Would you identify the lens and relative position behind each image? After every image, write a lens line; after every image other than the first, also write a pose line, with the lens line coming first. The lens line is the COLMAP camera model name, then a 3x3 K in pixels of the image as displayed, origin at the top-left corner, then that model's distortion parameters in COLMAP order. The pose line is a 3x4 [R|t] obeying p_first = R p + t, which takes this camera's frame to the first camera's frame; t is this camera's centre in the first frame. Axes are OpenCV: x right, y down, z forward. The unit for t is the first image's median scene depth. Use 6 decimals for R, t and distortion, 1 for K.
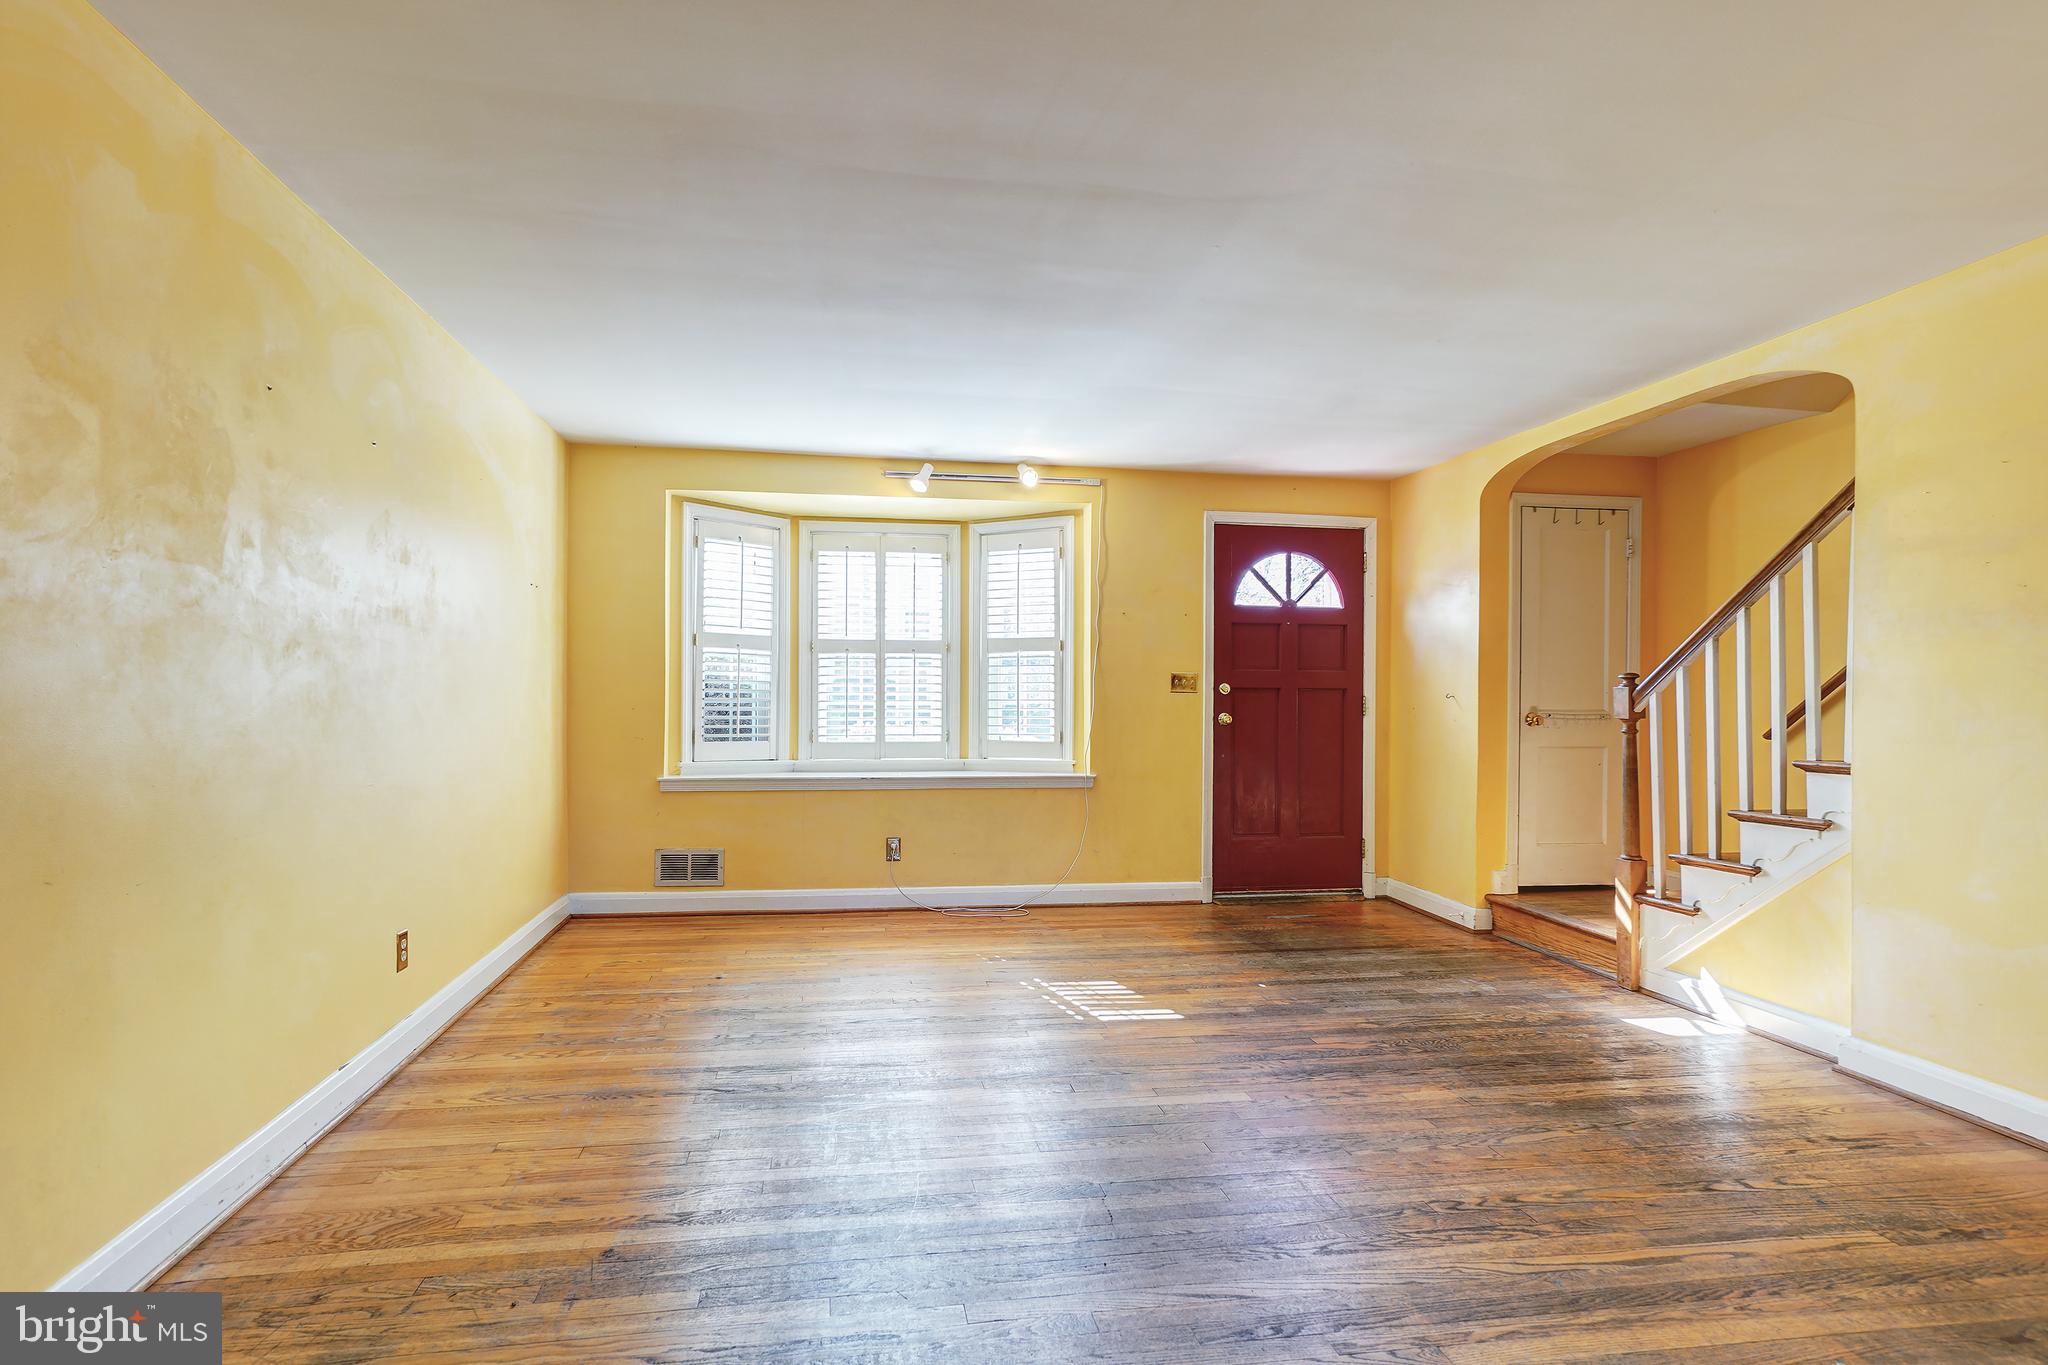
lens RADIAL K [[947.8, 0, 928.9], [0, 947.8, 693.2], [0, 0, 1]] dist [-0.004530, 0.007830]
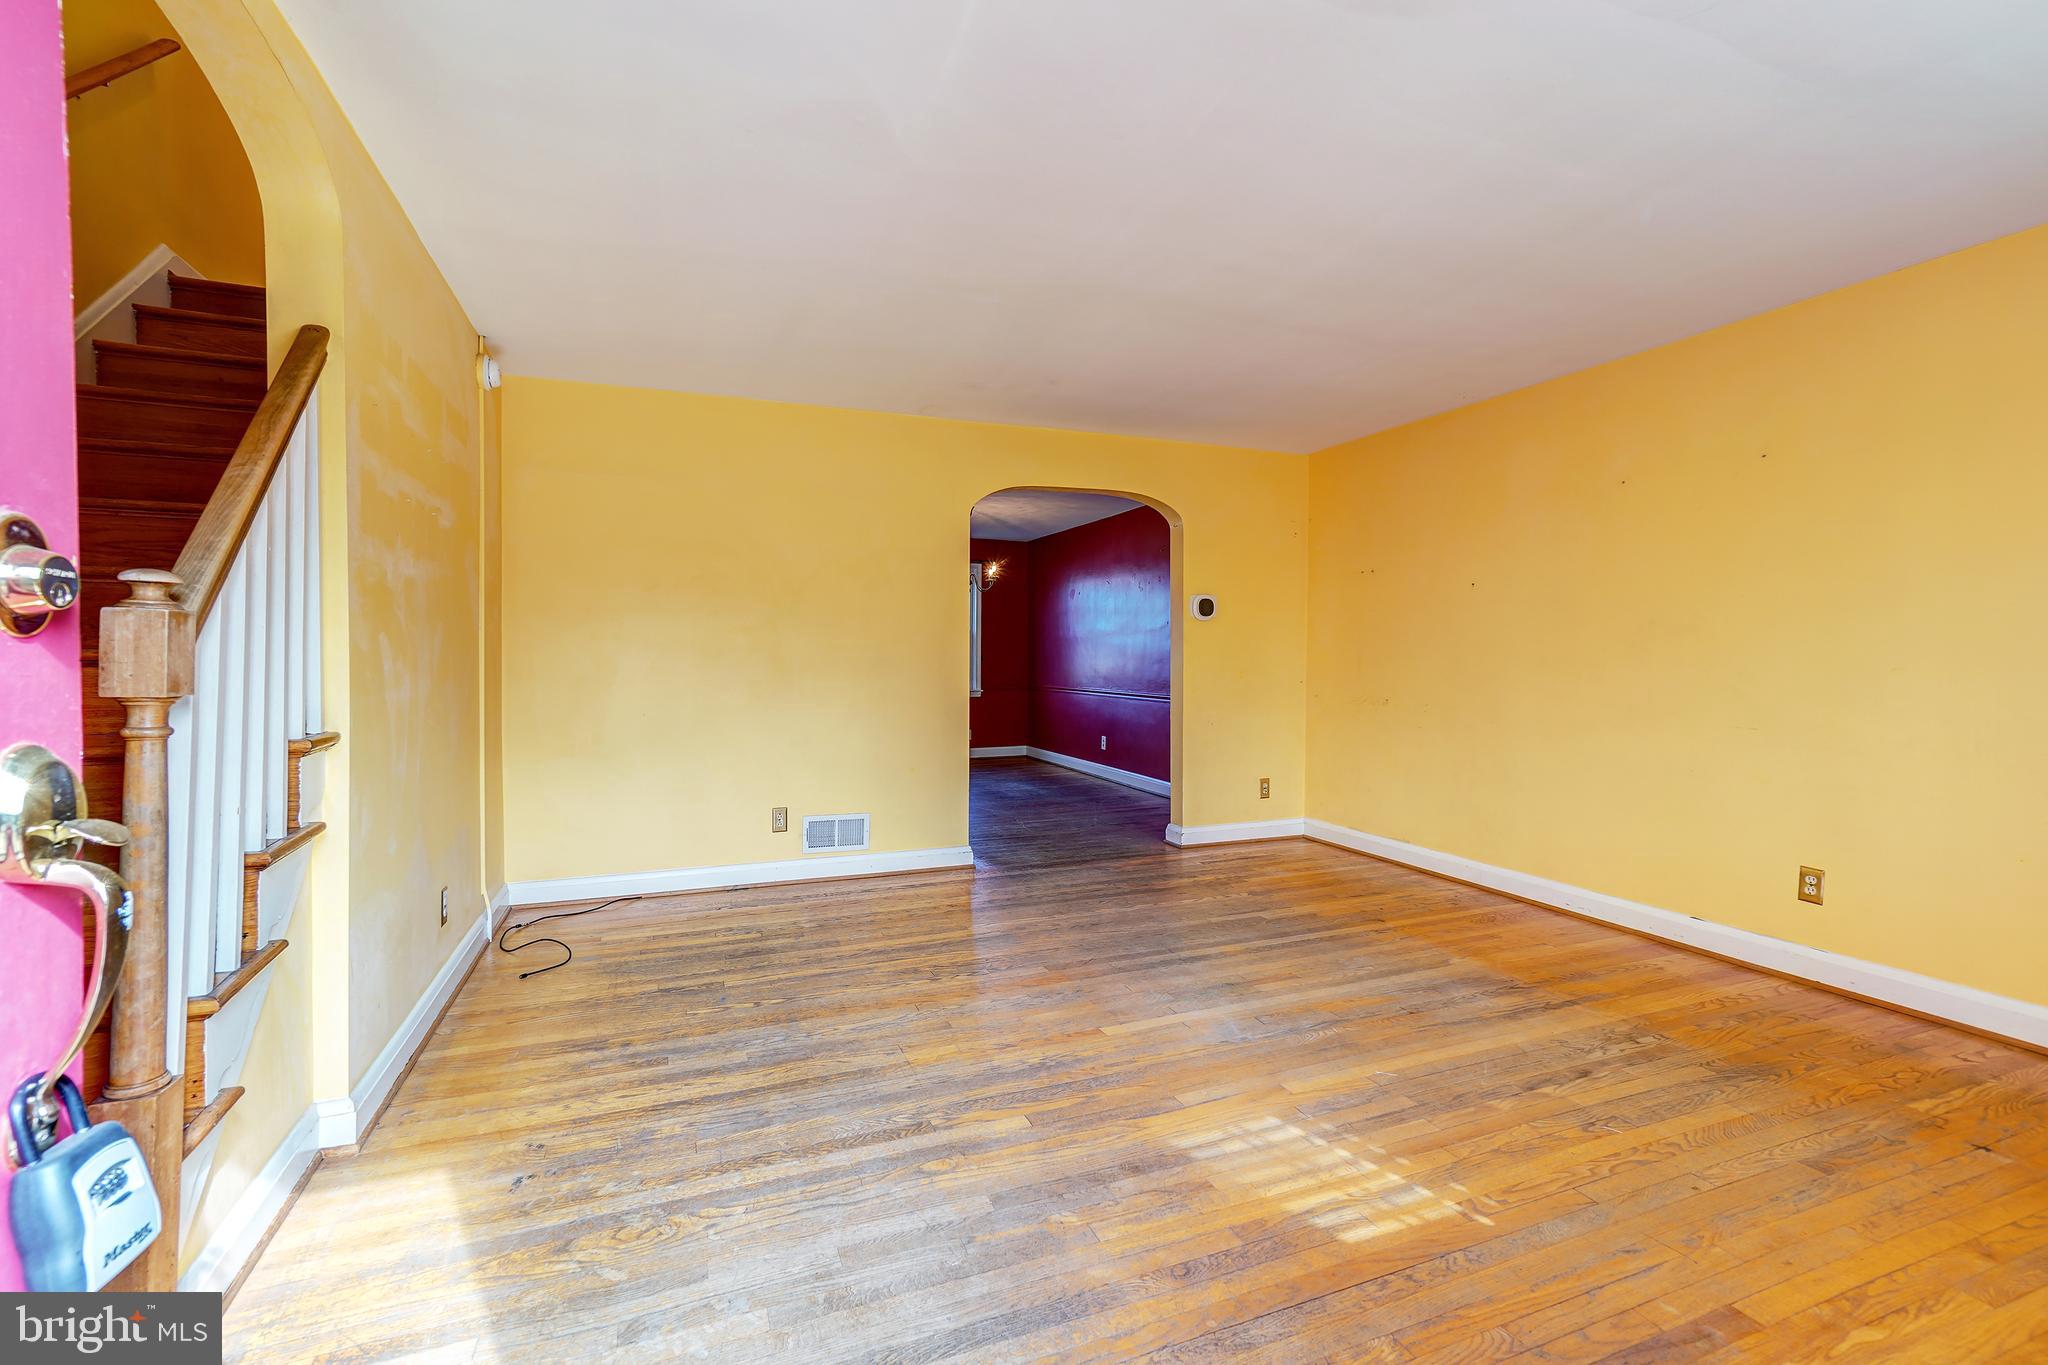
lens RADIAL K [[904.8, 0, 996.7], [0, 904.8, 645.9], [0, 0, 1]] dist [-0.011667, 0.012628]
pose [[-0.969717, -0.012889, -0.243890, 0.385808], [-0.010552, 0.999885, -0.010888, 0.004424], [0.244003, -0.007985, -0.969742, 1.070575]]
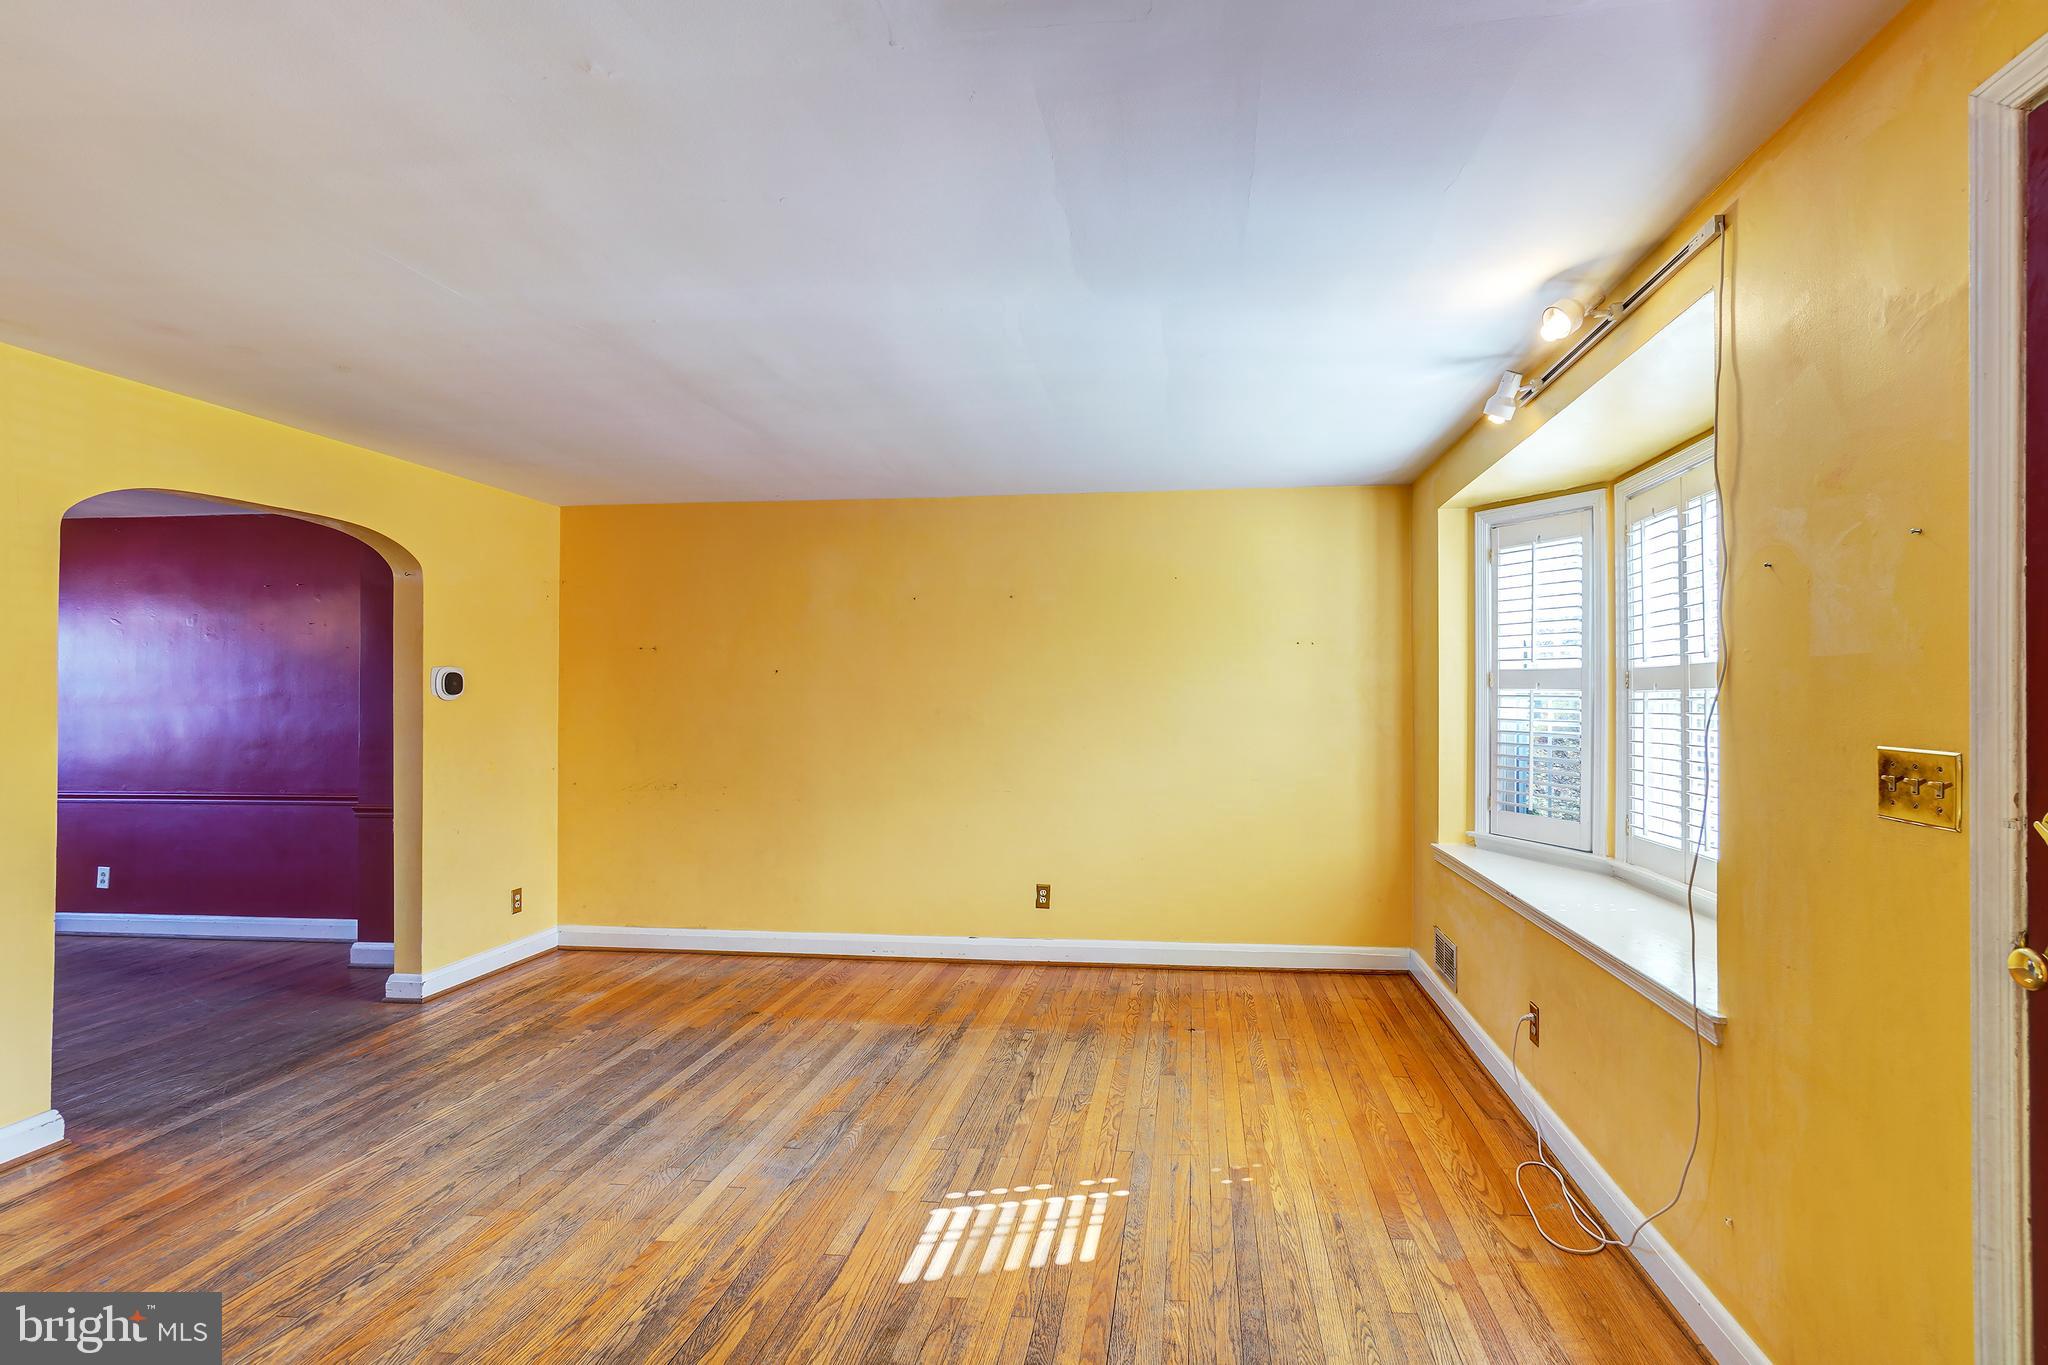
lens RADIAL K [[949.9, 0, 1124.4], [0, 949.9, 690.7], [0, 0, 1]] dist [-0.017091, 0.014727]
pose [[-0.210705, -0.012697, -0.977467, 0.605447], [-0.000324, 0.999916, -0.012919, -0.037558], [0.977550, -0.002406, -0.210692, 0.876344]]
